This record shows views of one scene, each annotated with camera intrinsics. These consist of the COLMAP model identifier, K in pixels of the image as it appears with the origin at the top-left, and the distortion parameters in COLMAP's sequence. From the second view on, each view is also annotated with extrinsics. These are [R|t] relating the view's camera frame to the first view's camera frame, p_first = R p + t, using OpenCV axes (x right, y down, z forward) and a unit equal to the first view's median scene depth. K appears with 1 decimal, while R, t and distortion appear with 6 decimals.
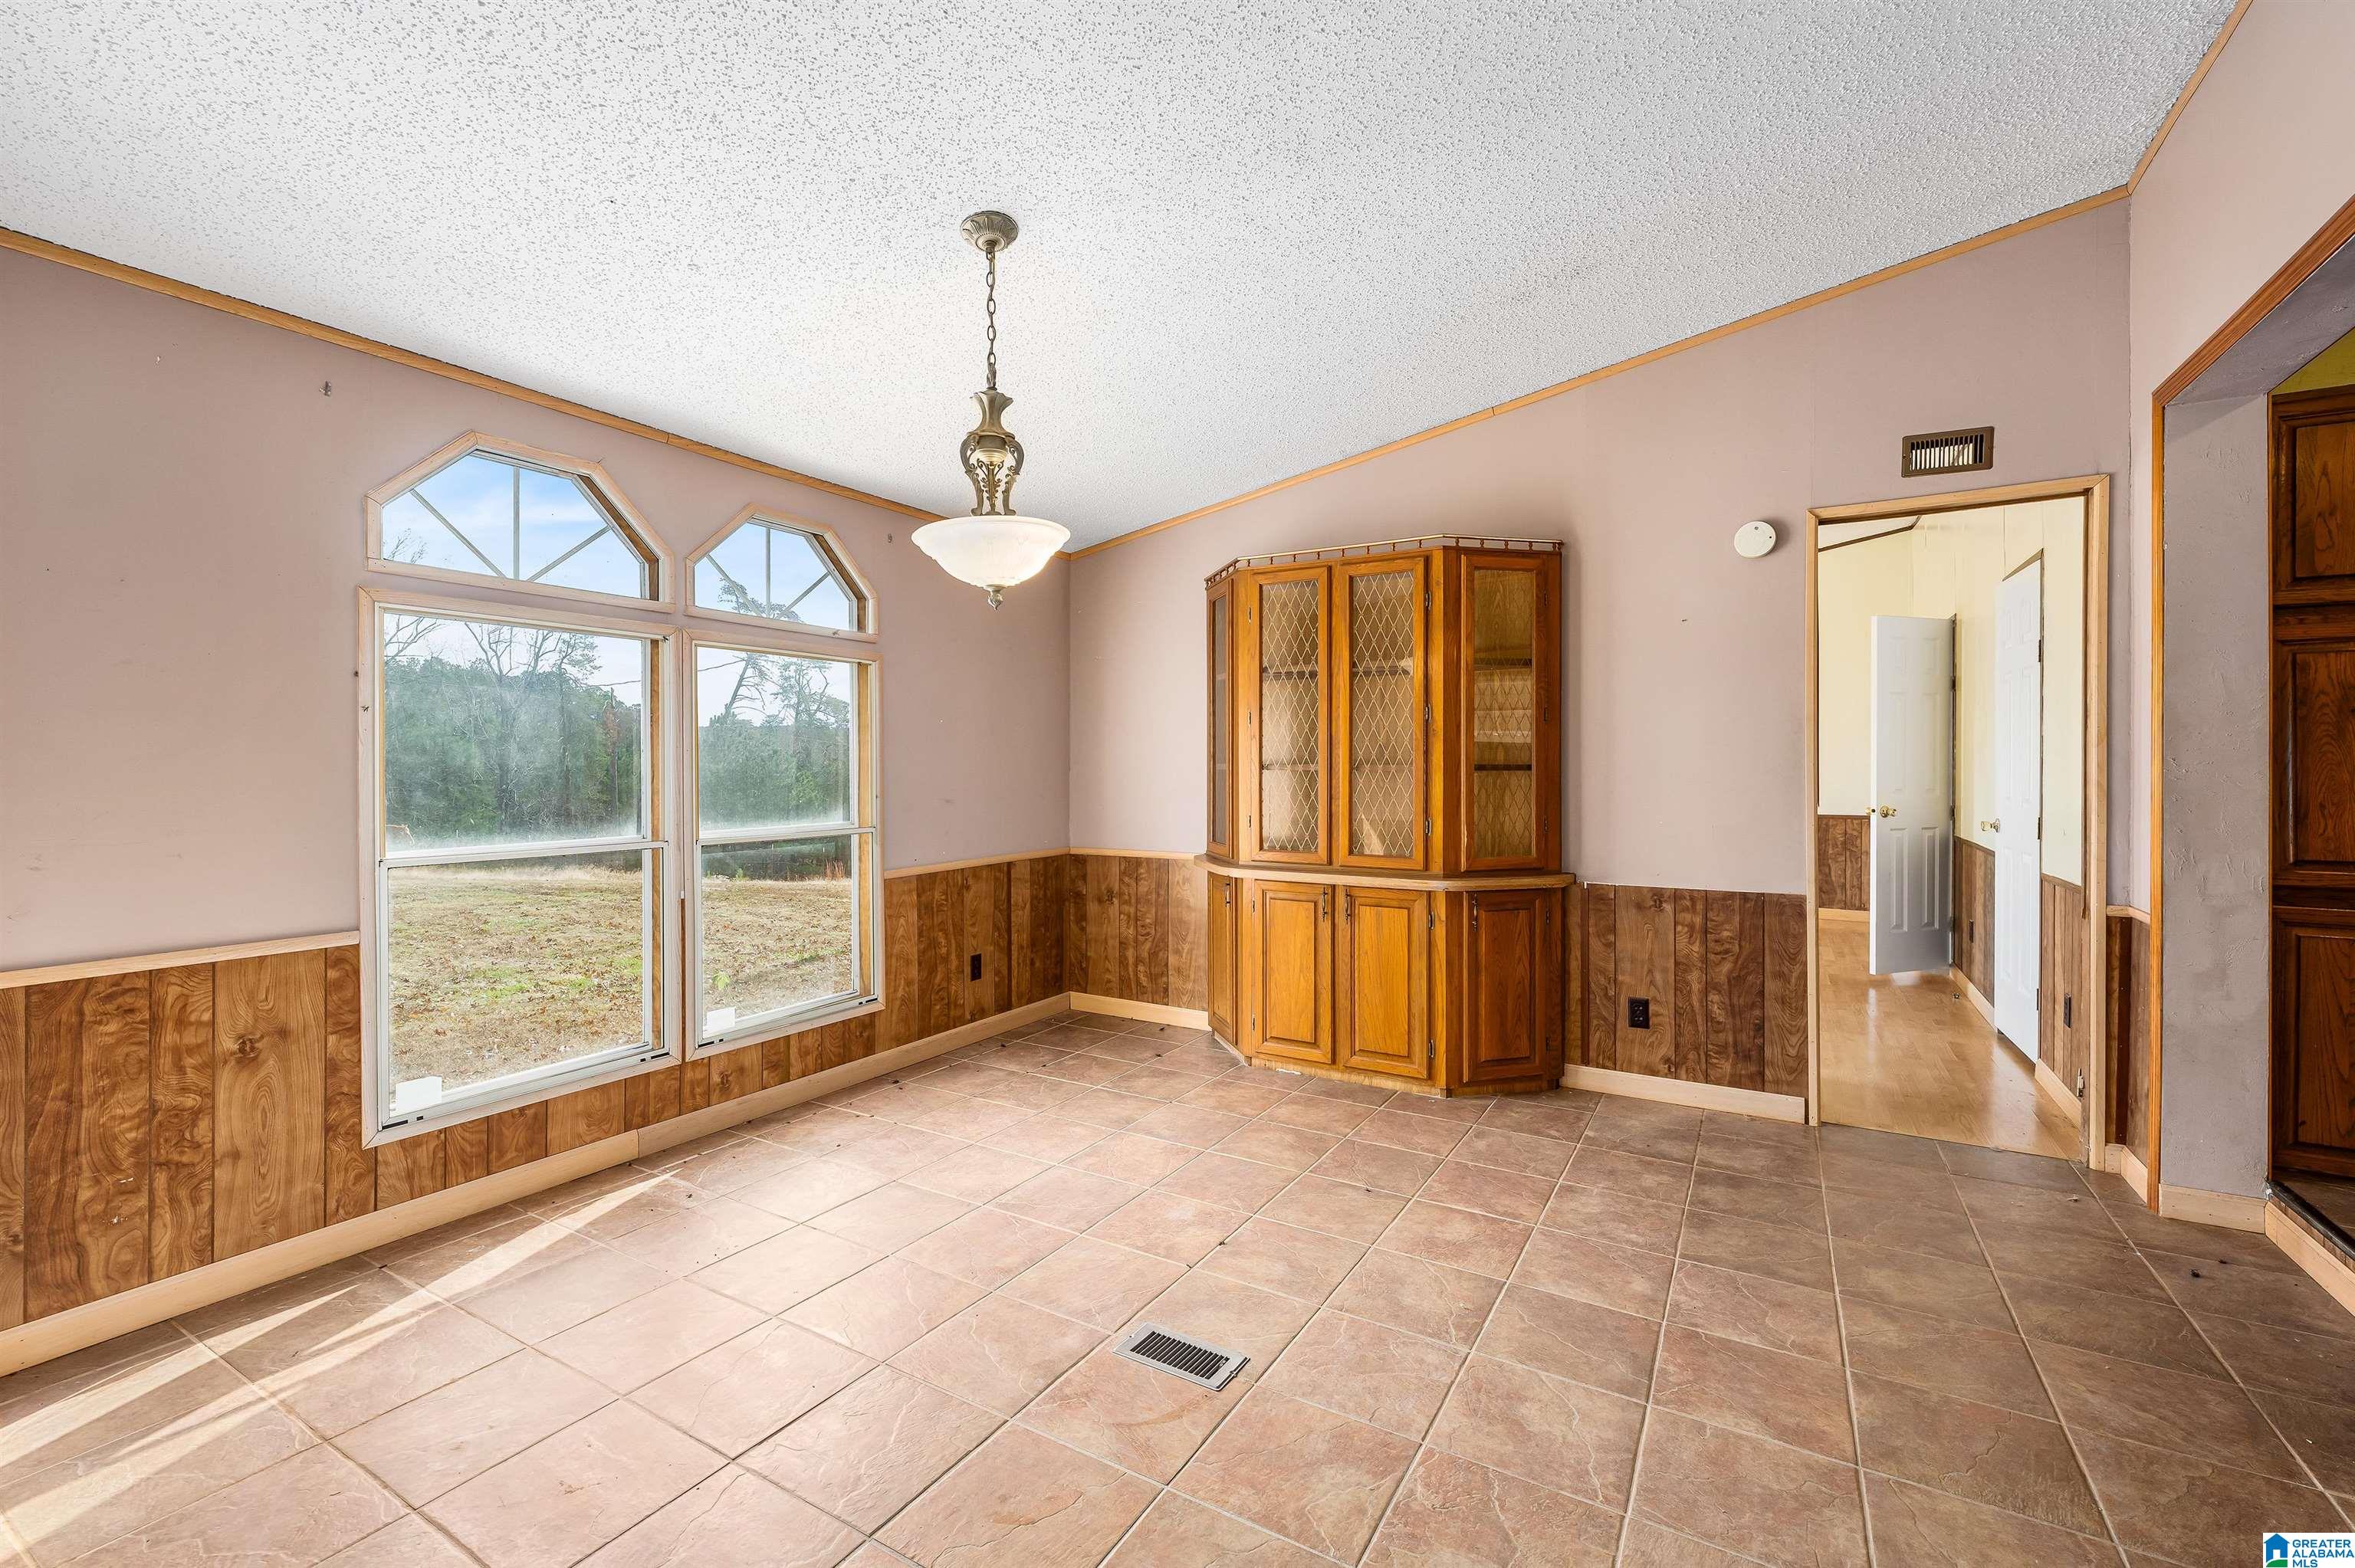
lens RADIAL K [[1009.6, 0, 1194.9], [0, 1009.6, 771.4], [0, 0, 1]] dist [-0.002707, -0.000322]
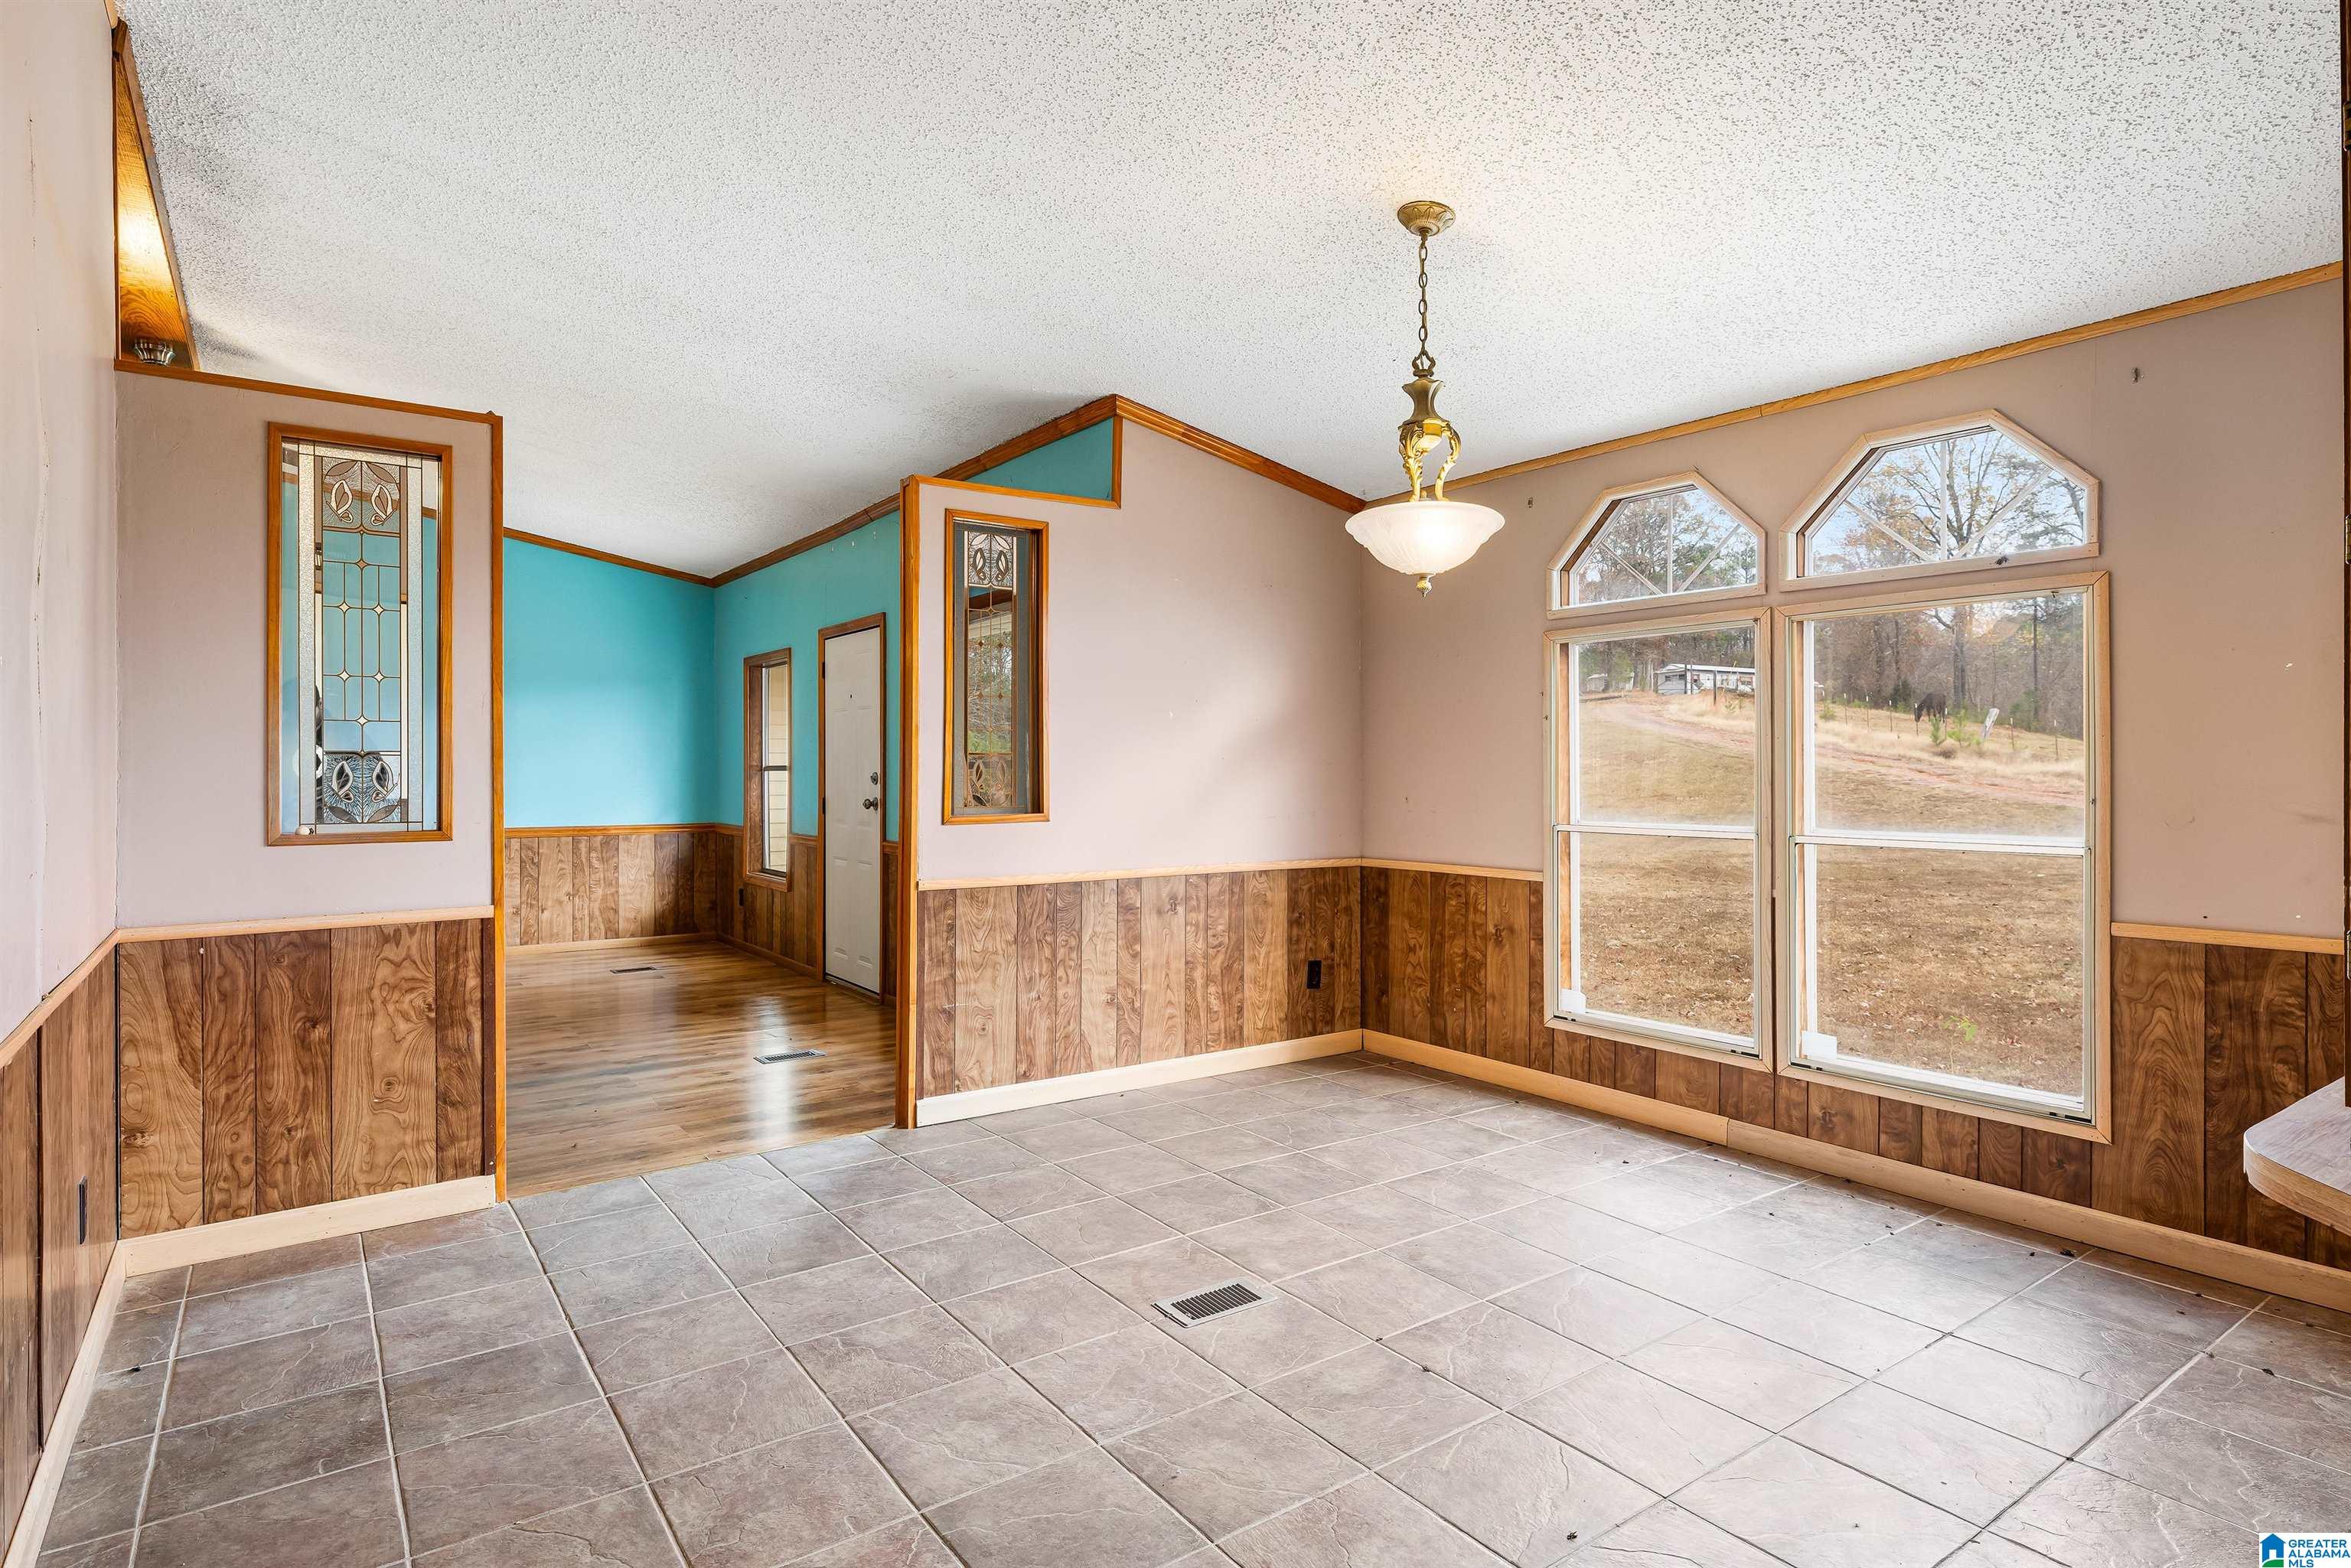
lens RADIAL K [[1314.7, 0, 1175.5], [0, 1314.7, 784.0], [0, 0, 1]] dist [0.000438, -0.000413]
pose [[-0.442270, 0.011899, -0.896803, 1.059910], [-0.003536, 0.999881, 0.015010, 0.005812], [0.896875, 0.009809, -0.442175, 1.332596]]
